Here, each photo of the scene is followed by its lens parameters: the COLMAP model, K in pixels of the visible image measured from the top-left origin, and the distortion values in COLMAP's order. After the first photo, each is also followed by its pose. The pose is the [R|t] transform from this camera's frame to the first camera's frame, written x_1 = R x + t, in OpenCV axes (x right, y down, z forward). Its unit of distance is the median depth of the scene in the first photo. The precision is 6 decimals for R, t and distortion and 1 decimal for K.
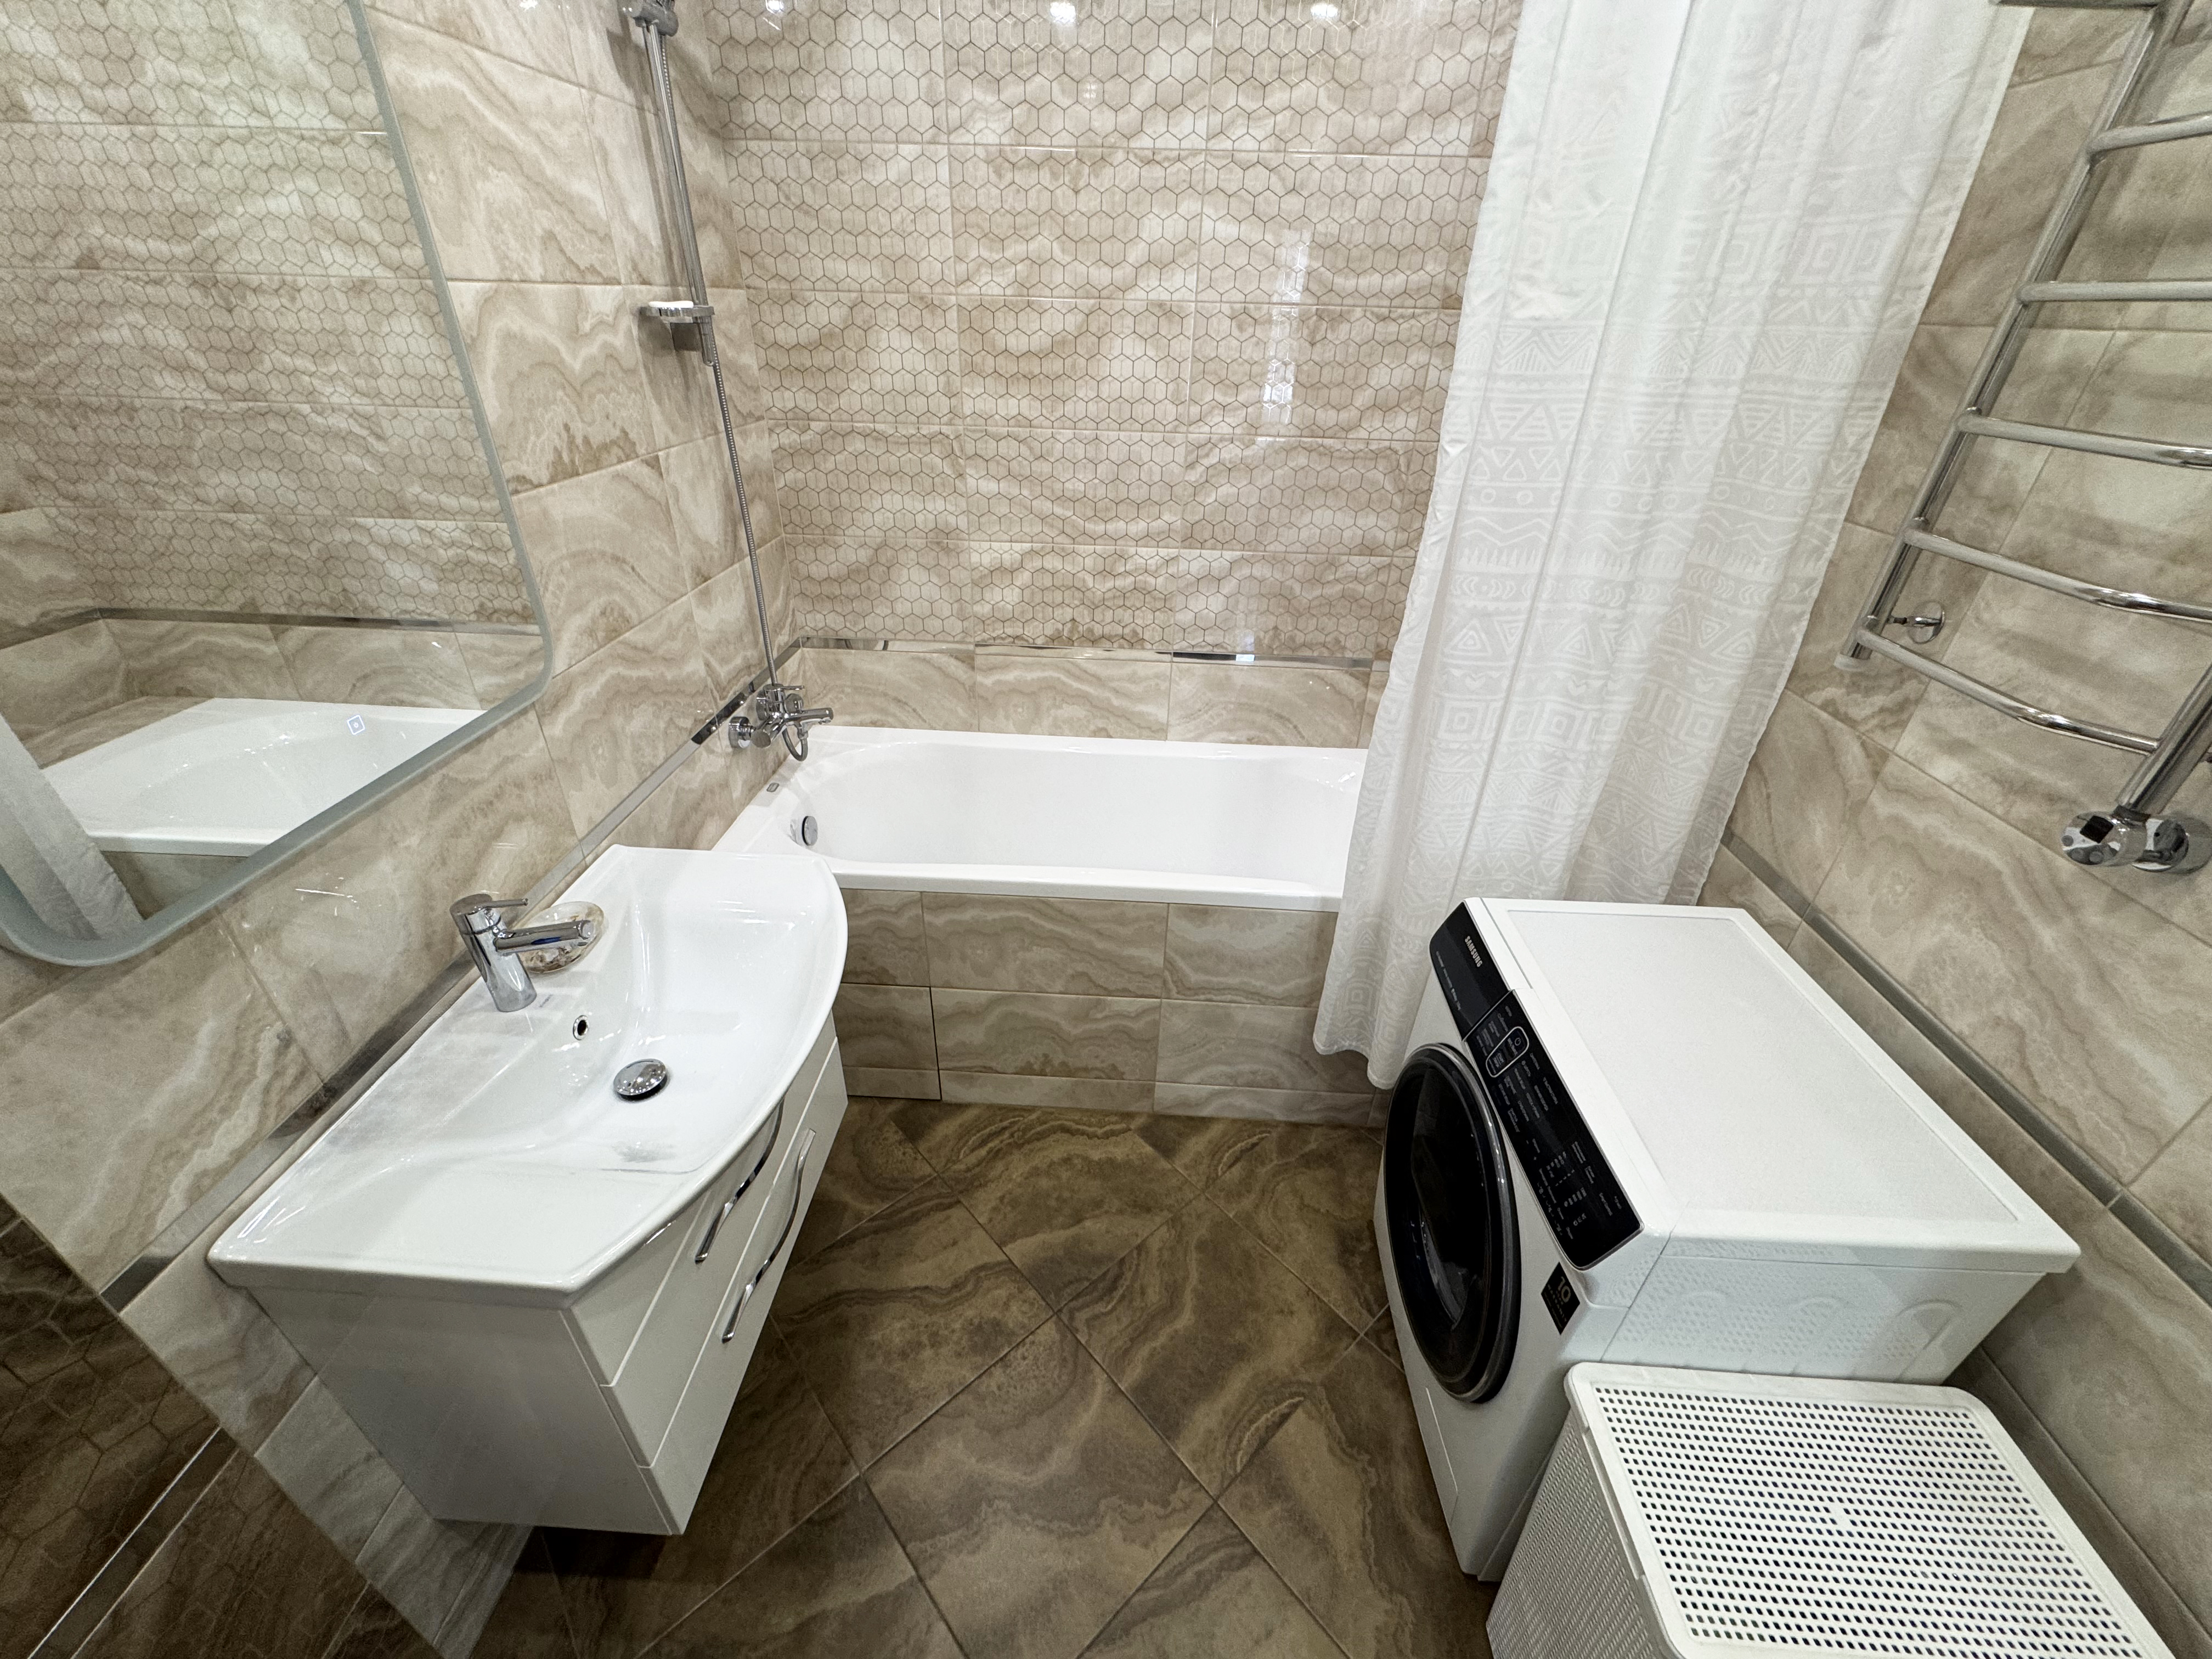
lens RADIAL K [[885.6, 0, 1103.8], [0, 885.6, 831.6], [0, 0, 1]] dist [-0.000698, -0.000501]
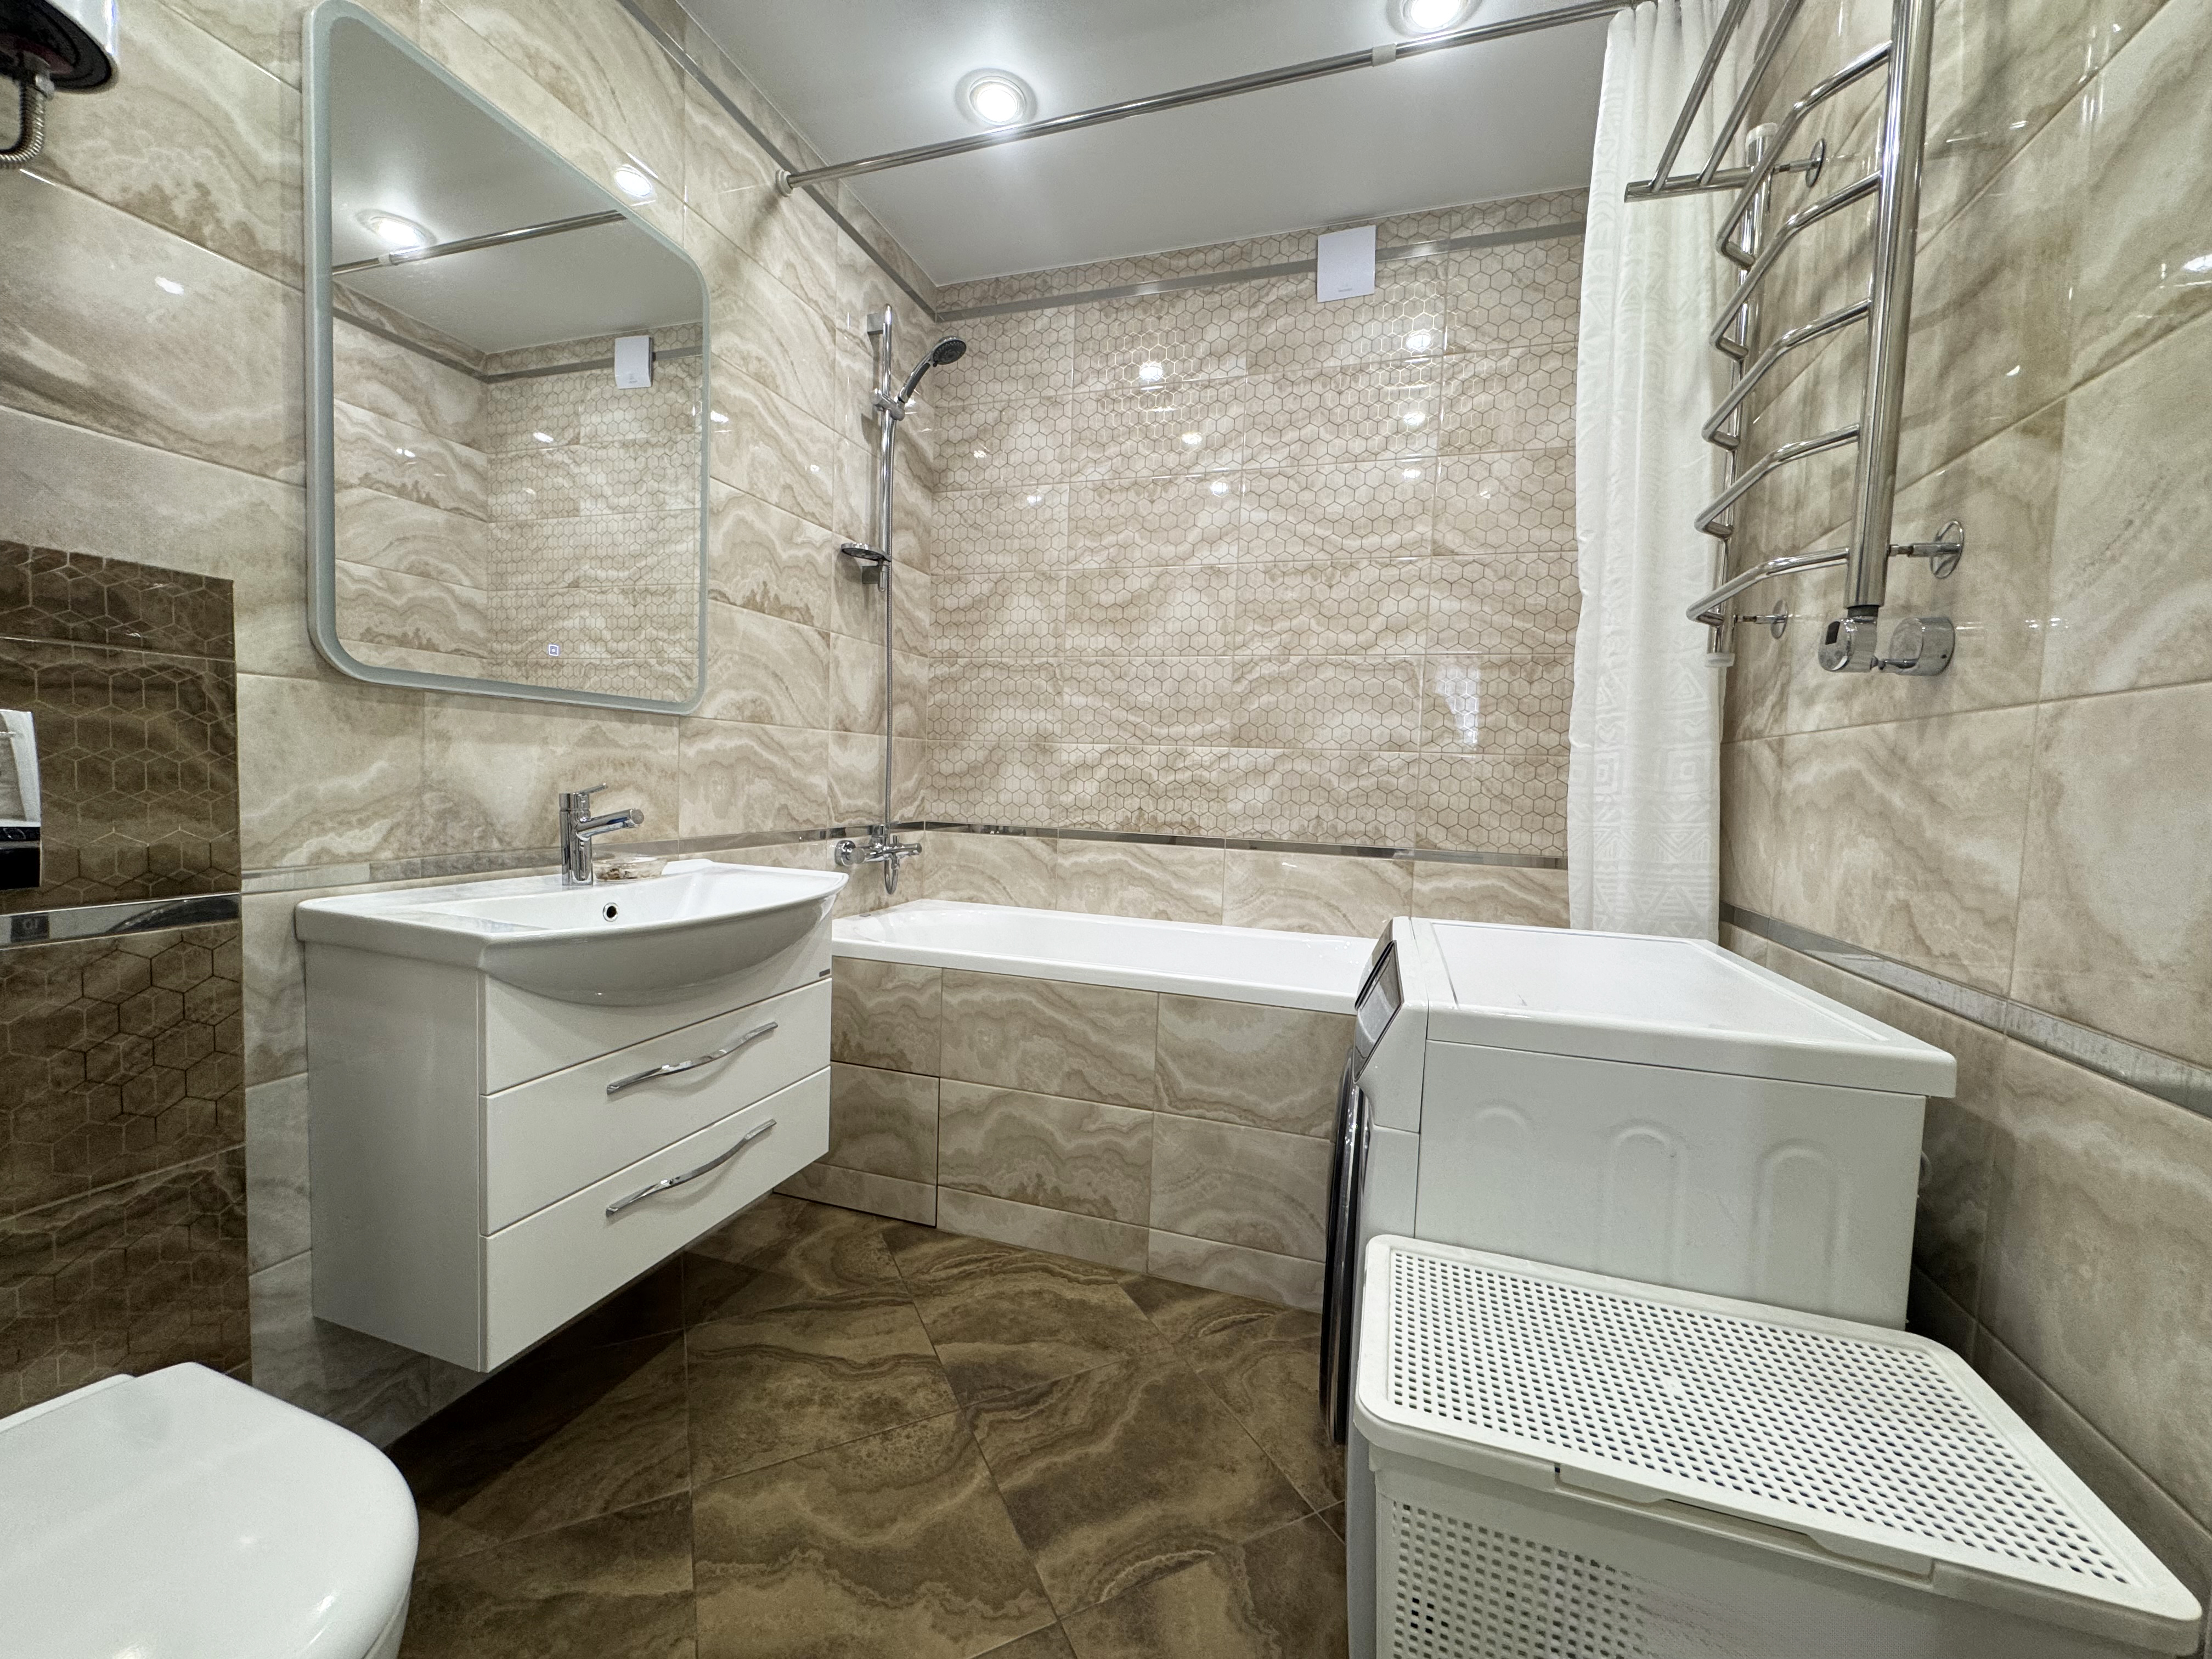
lens RADIAL K [[885.6, 0, 1100.1], [0, 885.6, 826.1], [0, 0, 1]] dist [-0.000698, -0.000501]
pose [[0.963962, 0.026746, -0.264692, 0.263686], [-0.147827, 0.881047, -0.449336, 0.367557], [0.221189, 0.472271, 0.853250, 0.010776]]
